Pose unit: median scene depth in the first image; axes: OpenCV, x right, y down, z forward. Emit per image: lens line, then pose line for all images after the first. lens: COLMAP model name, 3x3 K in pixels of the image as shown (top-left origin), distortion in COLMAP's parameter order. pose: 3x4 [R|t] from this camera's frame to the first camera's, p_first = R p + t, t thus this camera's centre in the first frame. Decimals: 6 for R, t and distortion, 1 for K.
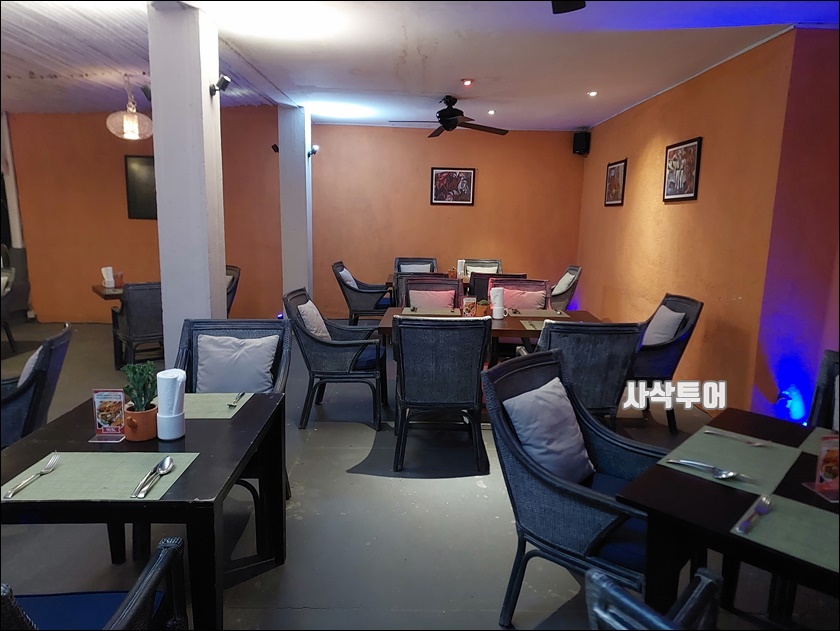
lens RADIAL K [[571.9, 0, 421.2], [0, 571.9, 310.9], [0, 0, 1]] dist [0.093221, -0.079721]
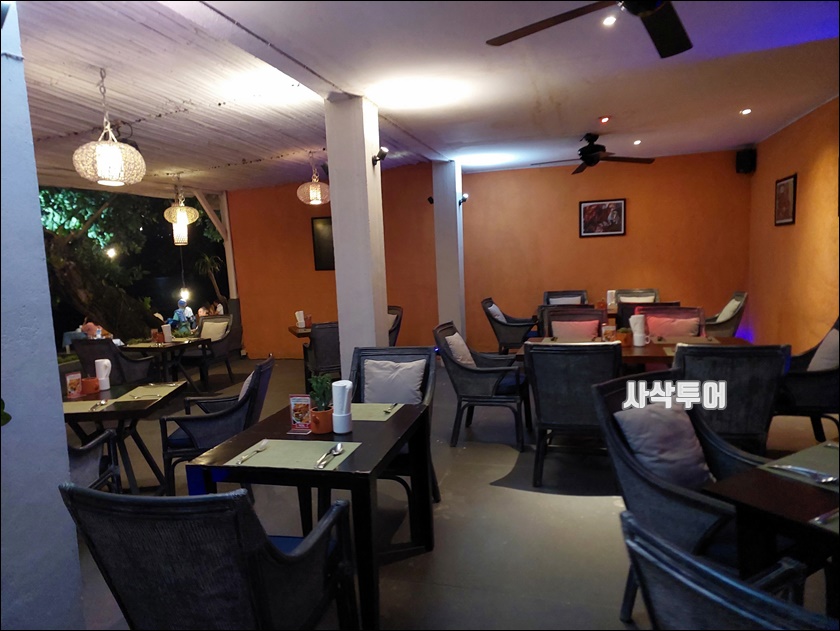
lens RADIAL K [[564.2, 0, 422.5], [0, 564.2, 328.4], [0, 0, 1]] dist [0.237548, -0.284611]
pose [[0.960504, -0.026652, -0.276988, 0.052789], [0.016725, 0.999132, -0.038139, 0.015999], [0.277764, 0.032000, 0.960116, -0.096644]]
